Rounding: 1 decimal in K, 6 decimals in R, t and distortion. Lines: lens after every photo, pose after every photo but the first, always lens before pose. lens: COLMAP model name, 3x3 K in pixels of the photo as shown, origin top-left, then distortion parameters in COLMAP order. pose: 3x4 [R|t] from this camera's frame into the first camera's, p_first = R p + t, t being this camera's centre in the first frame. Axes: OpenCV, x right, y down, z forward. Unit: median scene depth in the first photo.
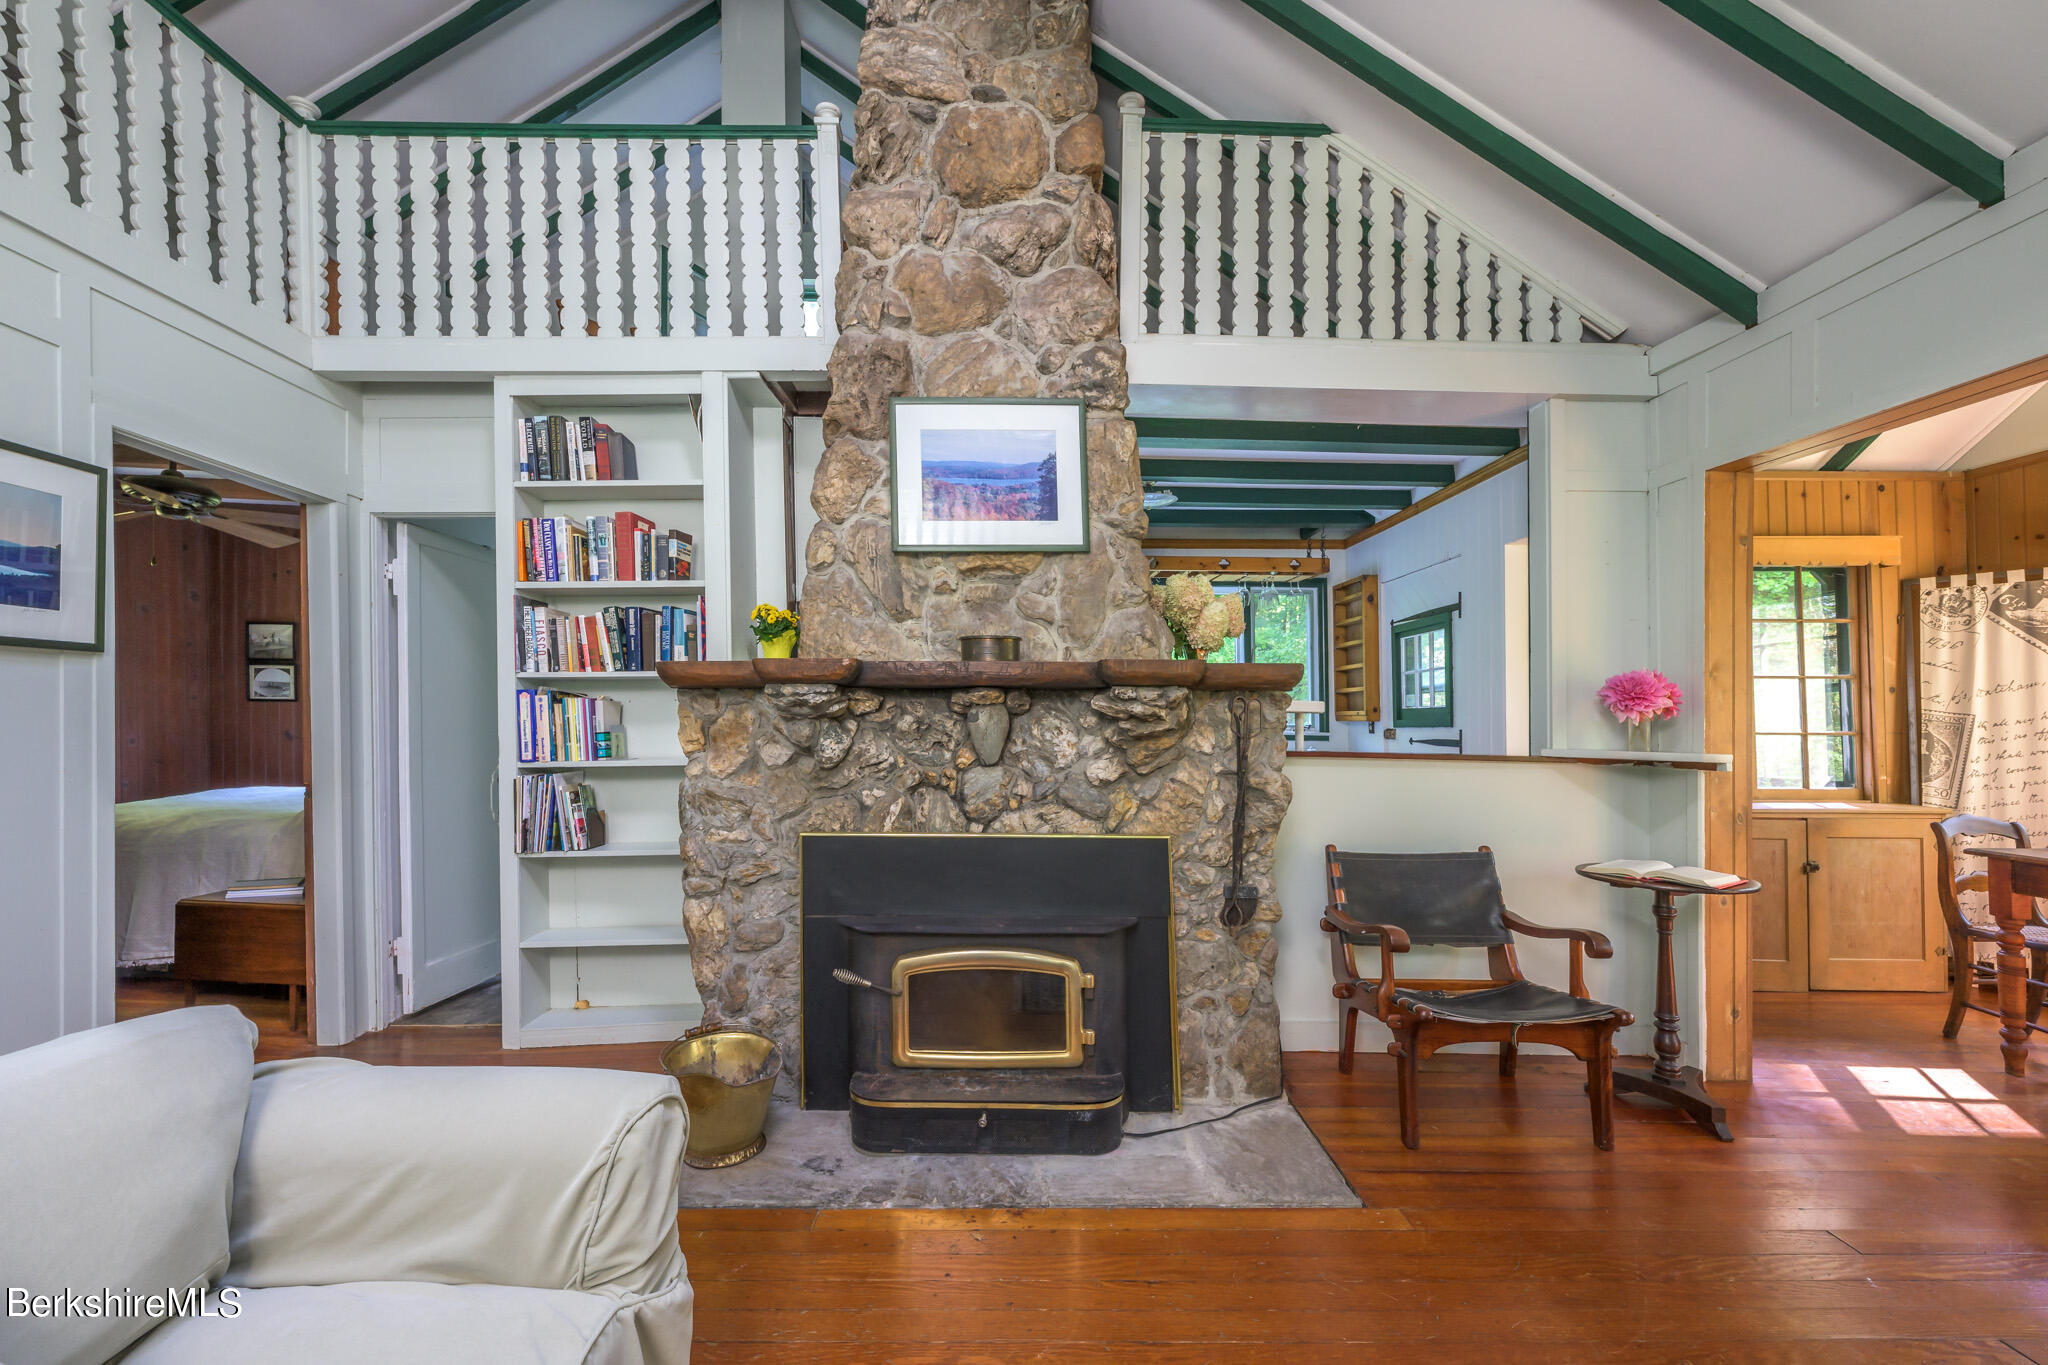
lens RADIAL K [[796.2, 0, 1008.6], [0, 796.2, 691.7], [0, 0, 1]] dist [-0.003673, 0.000275]
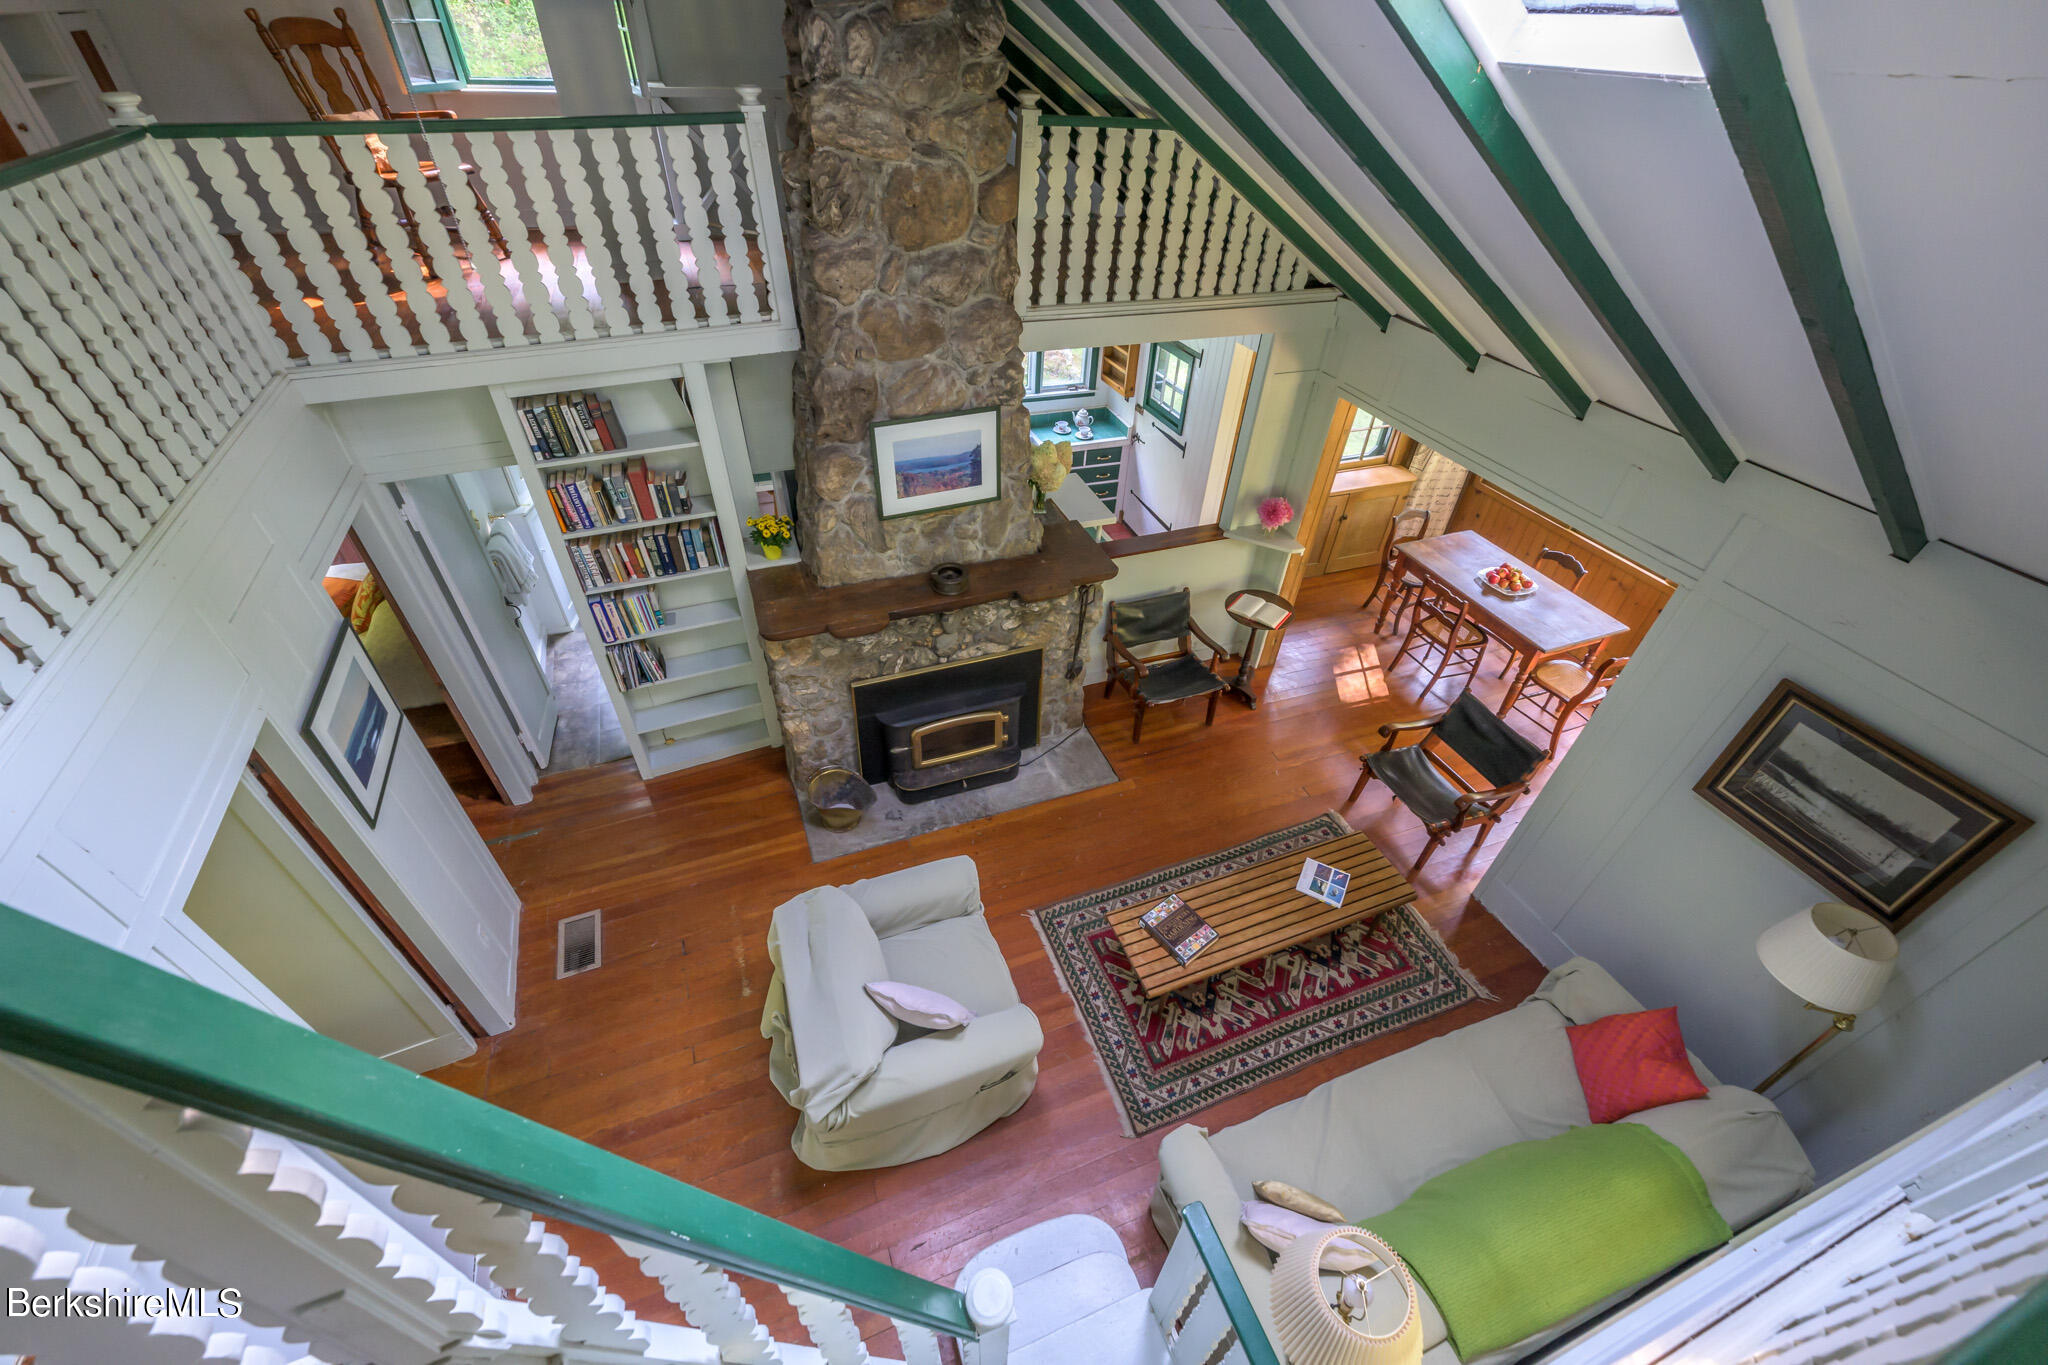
lens RADIAL K [[834.0, 0, 1017.5], [0, 834.0, 676.0], [0, 0, 1]] dist [-0.002865, -0.000482]
pose [[0.935044, -0.202686, 0.290880, -0.414425], [-0.042452, 0.750550, 0.659449, -0.994329], [-0.351981, -0.628962, 0.693193, -0.376434]]
